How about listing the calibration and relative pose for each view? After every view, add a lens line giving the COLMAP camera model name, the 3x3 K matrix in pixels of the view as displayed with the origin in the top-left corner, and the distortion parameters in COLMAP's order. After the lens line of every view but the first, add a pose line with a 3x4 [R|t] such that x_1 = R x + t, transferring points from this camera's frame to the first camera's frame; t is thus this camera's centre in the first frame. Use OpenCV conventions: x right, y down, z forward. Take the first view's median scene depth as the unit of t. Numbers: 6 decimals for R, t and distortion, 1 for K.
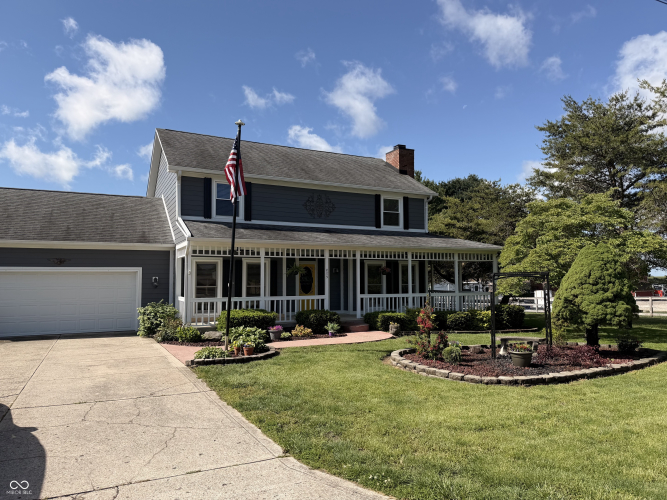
lens RADIAL K [[469.9, 0, 337.2], [0, 469.9, 252.3], [0, 0, 1]] dist [0.022359, -0.039321]
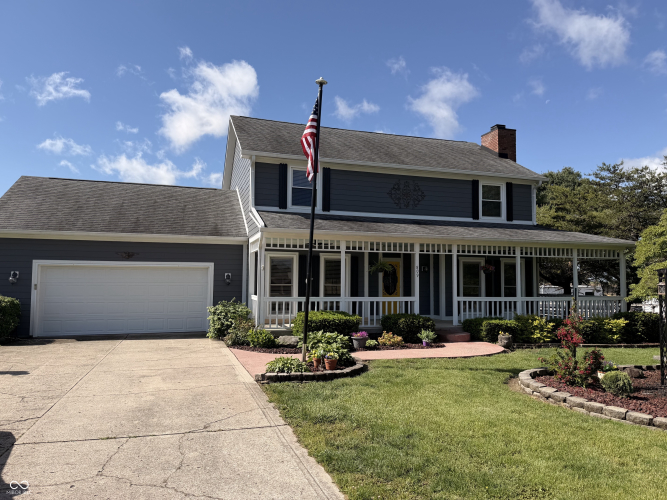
lens RADIAL K [[469.9, 0, 330.2], [0, 469.9, 246.0], [0, 0, 1]] dist [0.022359, -0.039321]
pose [[0.985693, -0.000826, -0.168546, -0.035800], [-0.002230, 0.999837, -0.017940, 0.015428], [0.168534, 0.018059, 0.985530, 0.135726]]
